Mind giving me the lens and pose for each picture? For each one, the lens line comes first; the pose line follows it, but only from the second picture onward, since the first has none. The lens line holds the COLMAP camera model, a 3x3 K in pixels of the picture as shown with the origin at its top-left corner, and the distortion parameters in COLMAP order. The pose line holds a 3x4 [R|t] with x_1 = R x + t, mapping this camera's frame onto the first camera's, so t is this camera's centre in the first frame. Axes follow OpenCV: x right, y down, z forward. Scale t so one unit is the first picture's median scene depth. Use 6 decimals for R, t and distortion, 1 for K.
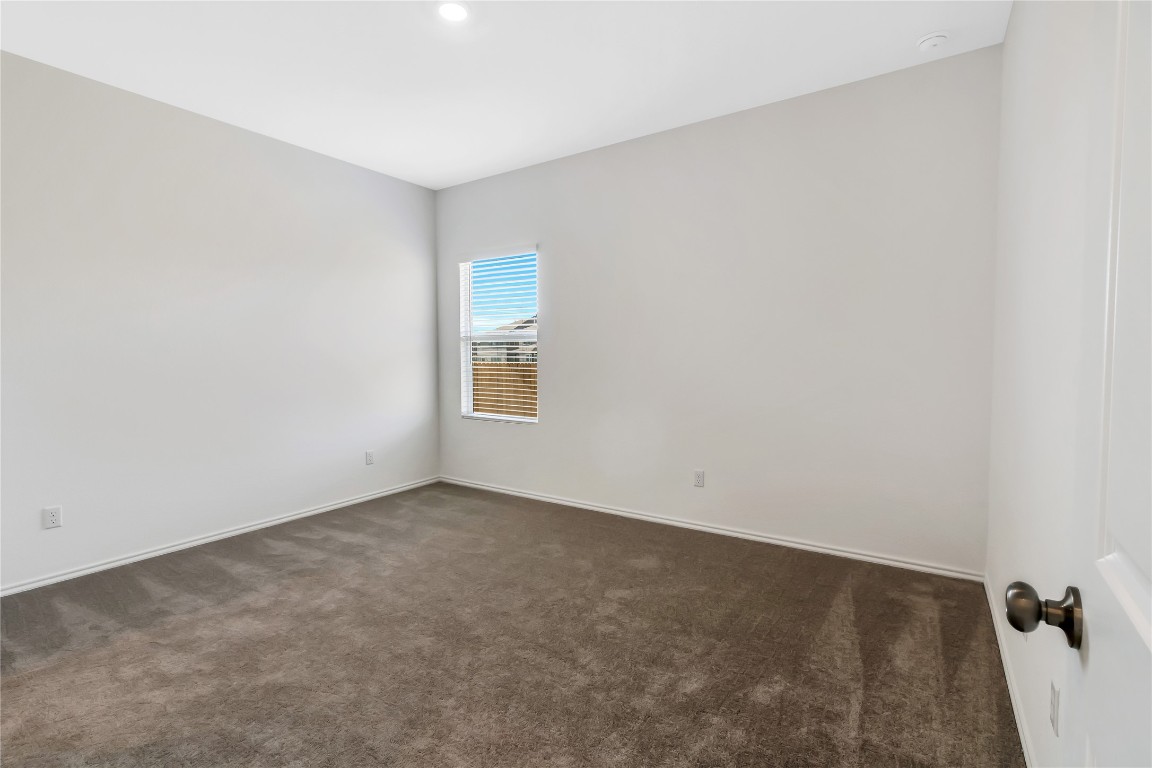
lens RADIAL K [[528.9, 0, 577.4], [0, 528.9, 380.3], [0, 0, 1]] dist [-0.000112, -0.000367]
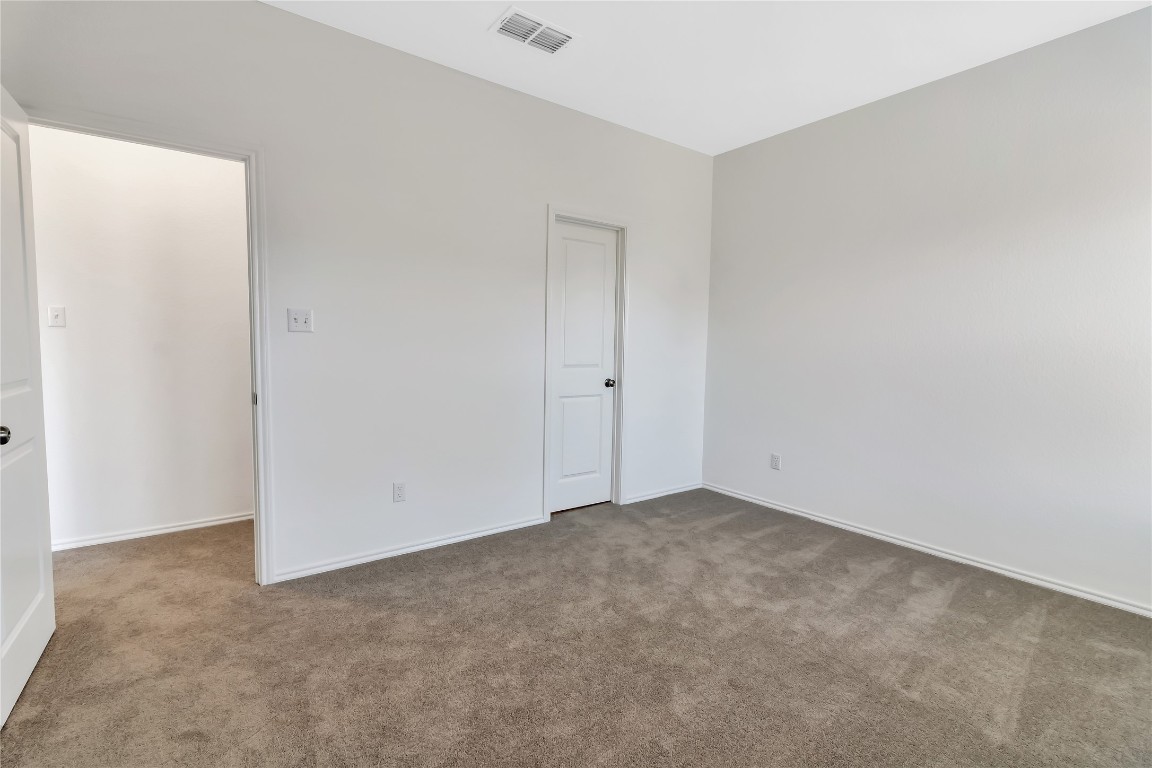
lens RADIAL K [[528.9, 0, 577.4], [0, 528.9, 380.3], [0, 0, 1]] dist [-0.000112, -0.000367]
pose [[-0.359905, 0.057599, -0.931209, 0.416975], [-0.057291, 0.994845, 0.083678, -0.034981], [0.931228, 0.083466, -0.354750, 0.867000]]
